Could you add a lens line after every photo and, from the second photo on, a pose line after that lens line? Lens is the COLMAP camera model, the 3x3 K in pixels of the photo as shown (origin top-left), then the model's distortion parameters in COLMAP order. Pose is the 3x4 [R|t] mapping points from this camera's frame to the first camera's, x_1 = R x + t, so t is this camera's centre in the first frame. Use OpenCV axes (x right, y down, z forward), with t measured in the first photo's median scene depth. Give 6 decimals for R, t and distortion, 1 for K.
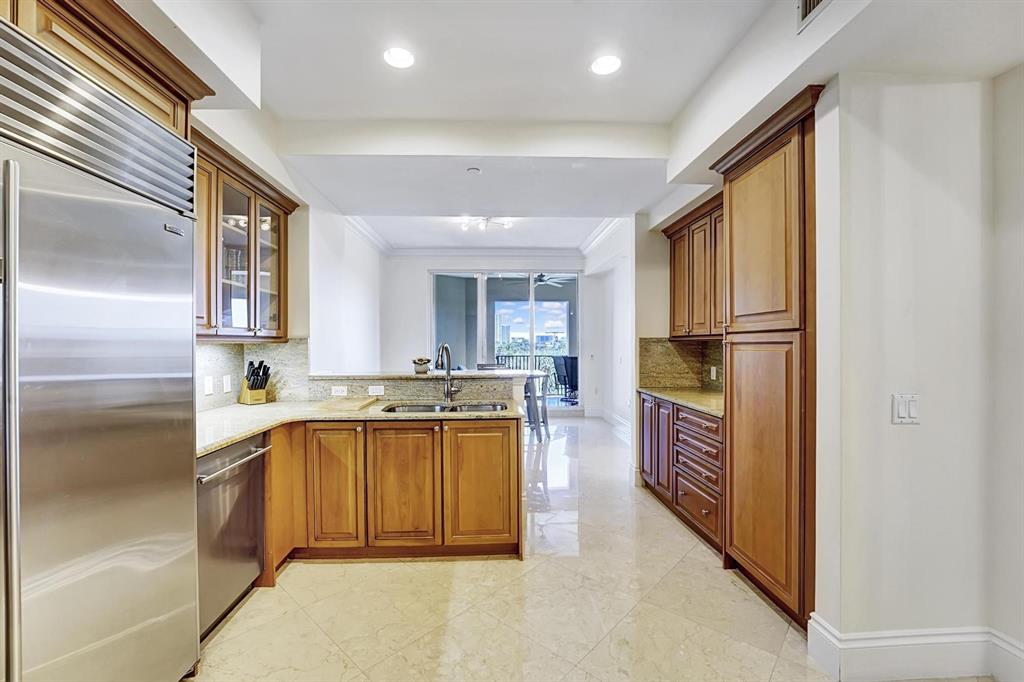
lens RADIAL K [[427.4, 0, 510.1], [0, 427.4, 345.2], [0, 0, 1]] dist [-0.005115, -0.000777]
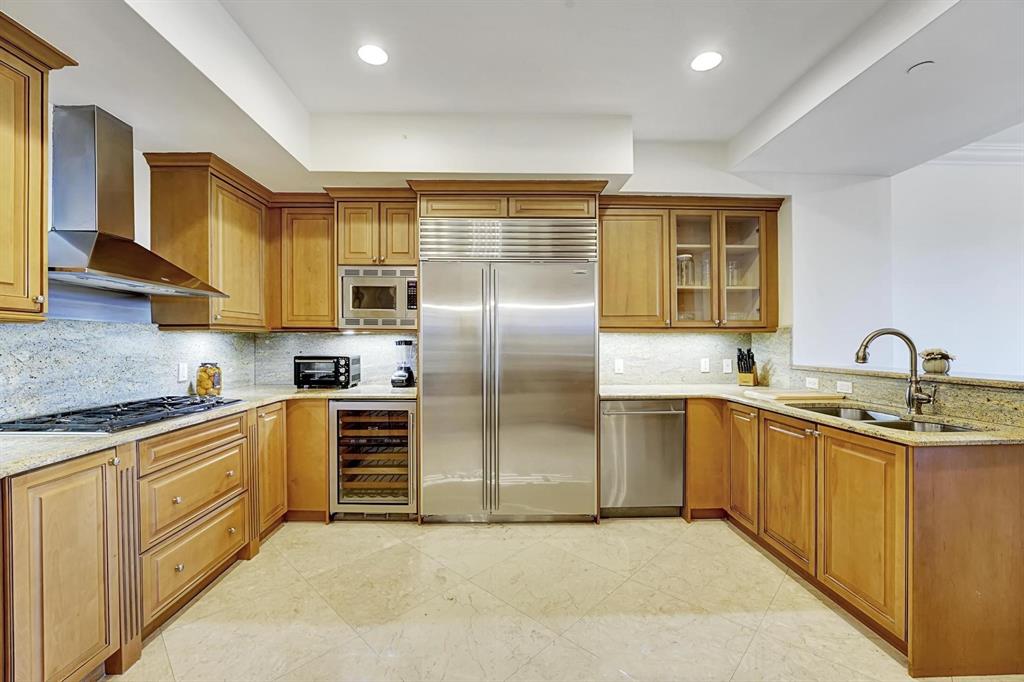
lens RADIAL K [[427.4, 0, 510.3], [0, 427.4, 340.6], [0, 0, 1]] dist [-0.005115, -0.000777]
pose [[-0.003678, 0.001366, -0.999992, 0.646033], [-0.005427, 0.999984, 0.001386, 0.020671], [0.999979, 0.005432, -0.003671, 0.418279]]
